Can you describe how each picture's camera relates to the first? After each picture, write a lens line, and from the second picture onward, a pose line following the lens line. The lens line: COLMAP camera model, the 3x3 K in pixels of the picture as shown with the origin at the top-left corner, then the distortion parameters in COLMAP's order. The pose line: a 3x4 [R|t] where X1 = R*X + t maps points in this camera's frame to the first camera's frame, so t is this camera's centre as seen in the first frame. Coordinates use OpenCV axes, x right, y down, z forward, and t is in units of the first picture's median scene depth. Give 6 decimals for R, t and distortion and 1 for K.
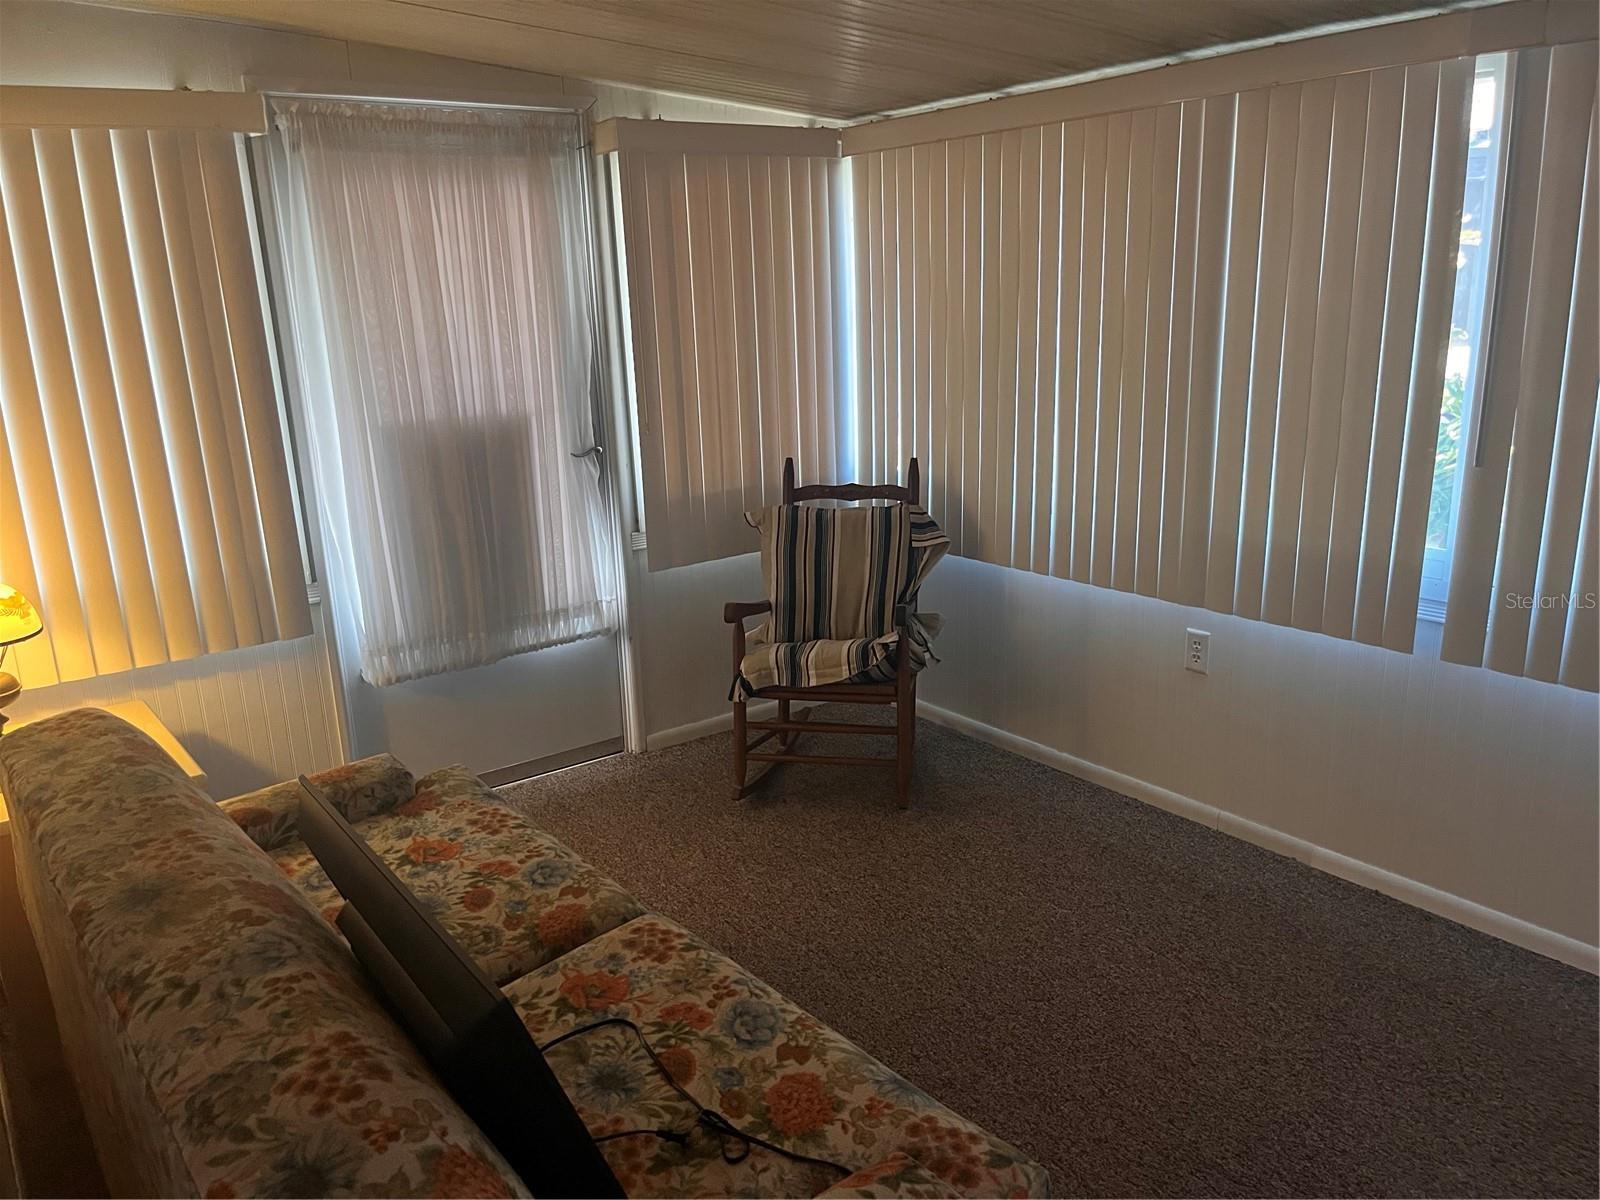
lens RADIAL K [[1224.3, 0, 804.5], [0, 1224.3, 611.6], [0, 0, 1]] dist [0.024817, -0.047795]
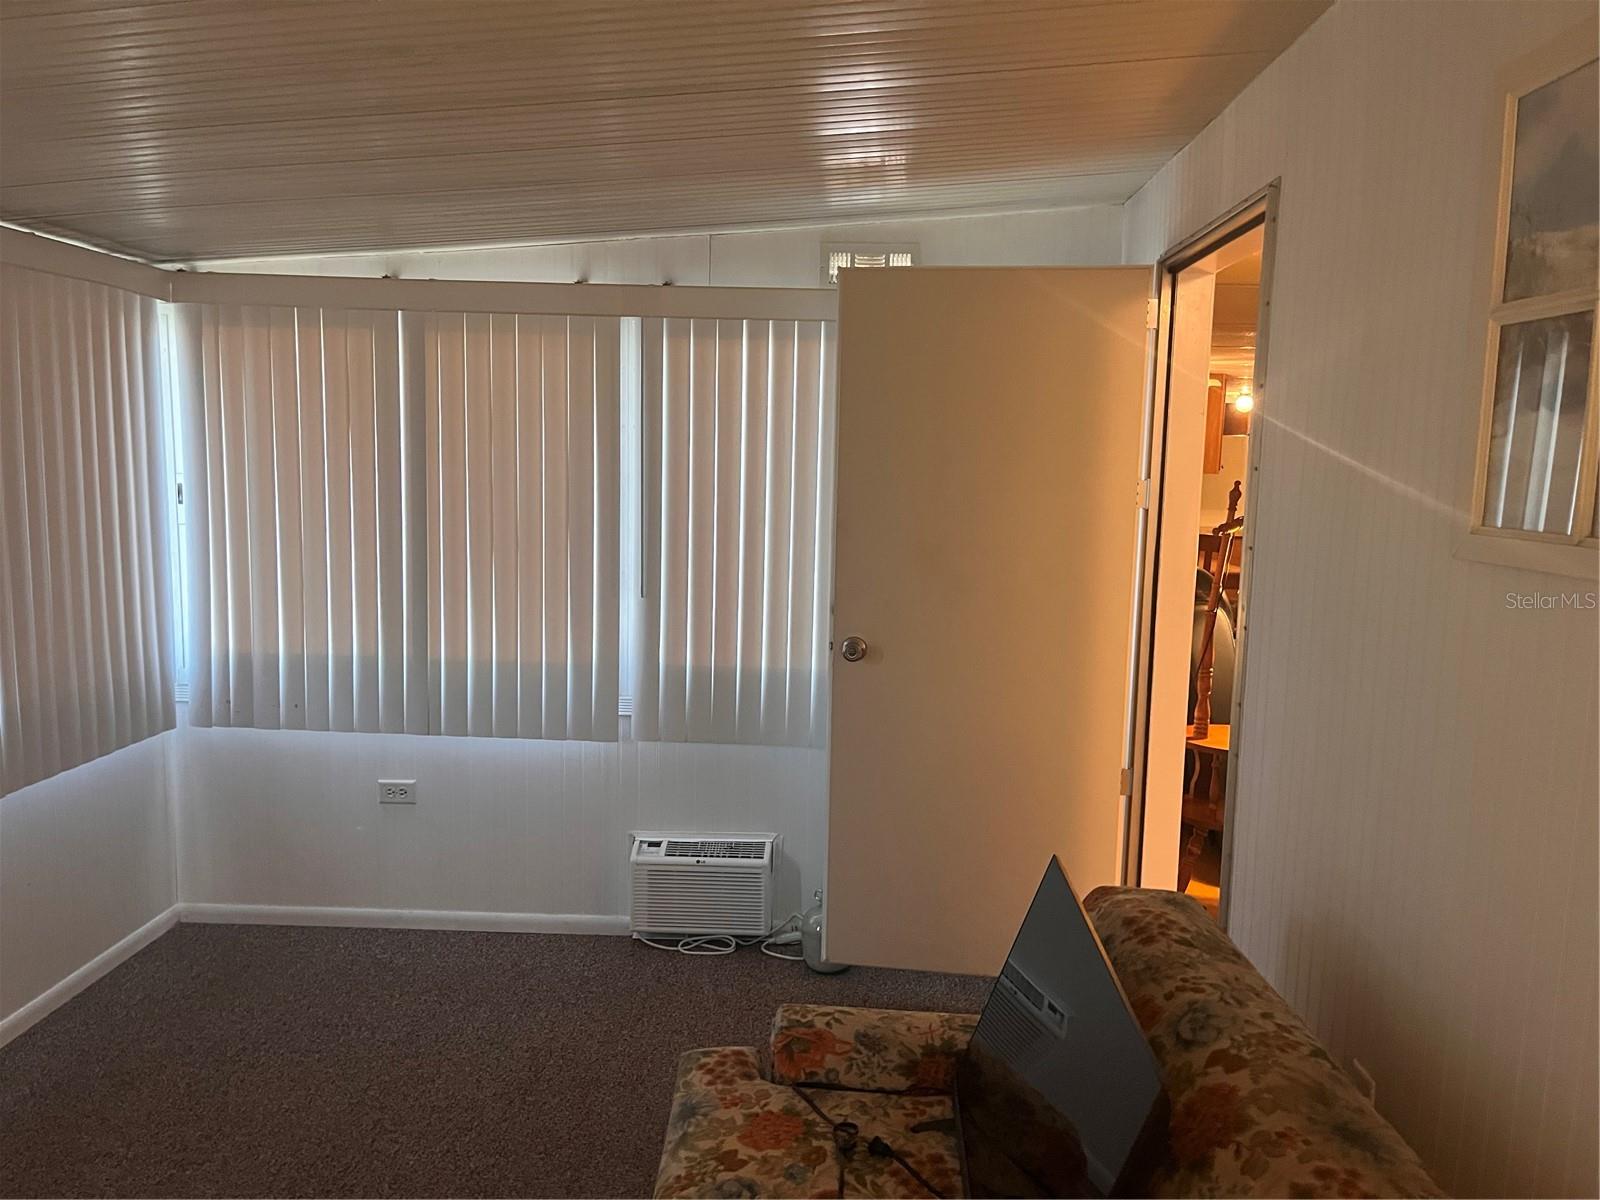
lens RADIAL K [[1224.3, 0, 785.6], [0, 1224.3, 610.4], [0, 0, 1]] dist [0.024817, -0.047795]
pose [[-0.766303, -0.059327, 0.639734, -0.673097], [0.179363, 0.936384, 0.301686, -0.377801], [-0.616934, 0.345928, -0.706913, 1.522828]]
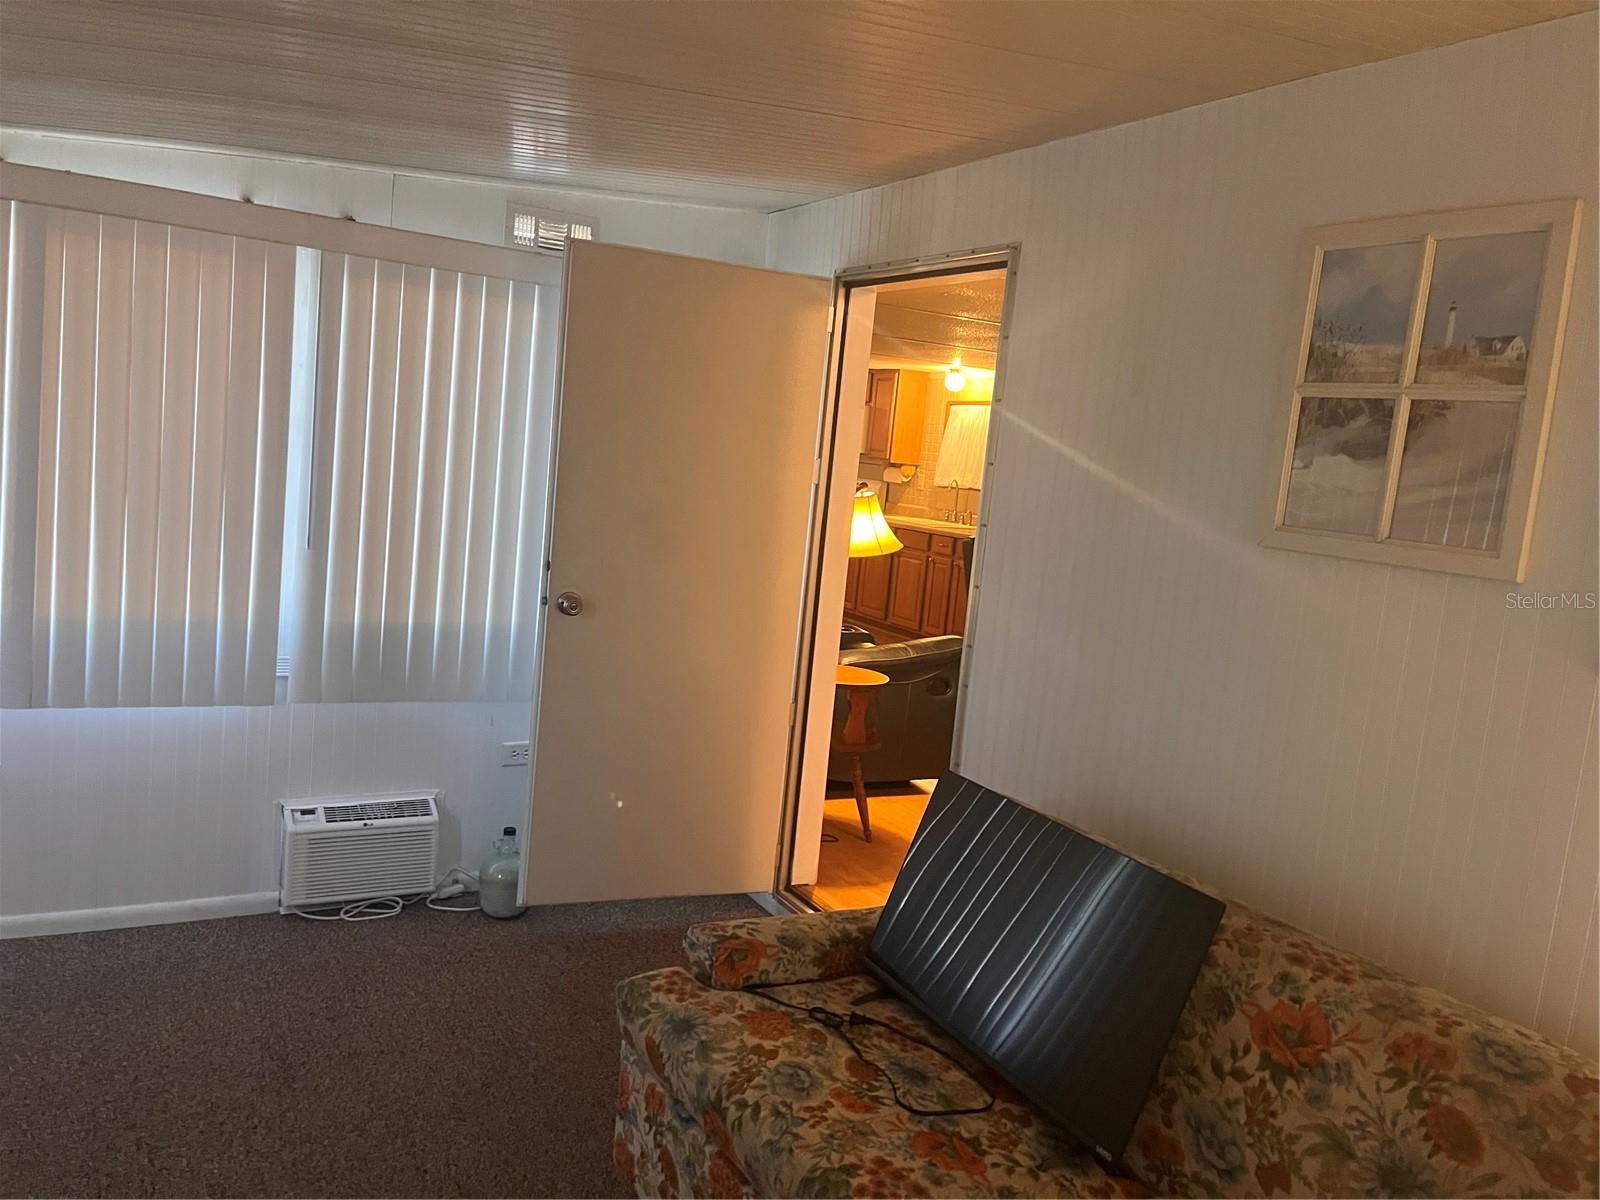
lens RADIAL K [[1224.3, 0, 783.7], [0, 1224.3, 591.4], [0, 0, 1]] dist [0.024817, -0.047795]
pose [[-0.988124, -0.075847, 0.133635, -0.151749], [-0.020822, 0.927757, 0.372602, -0.498615], [-0.152242, 0.365395, -0.918319, 1.905679]]
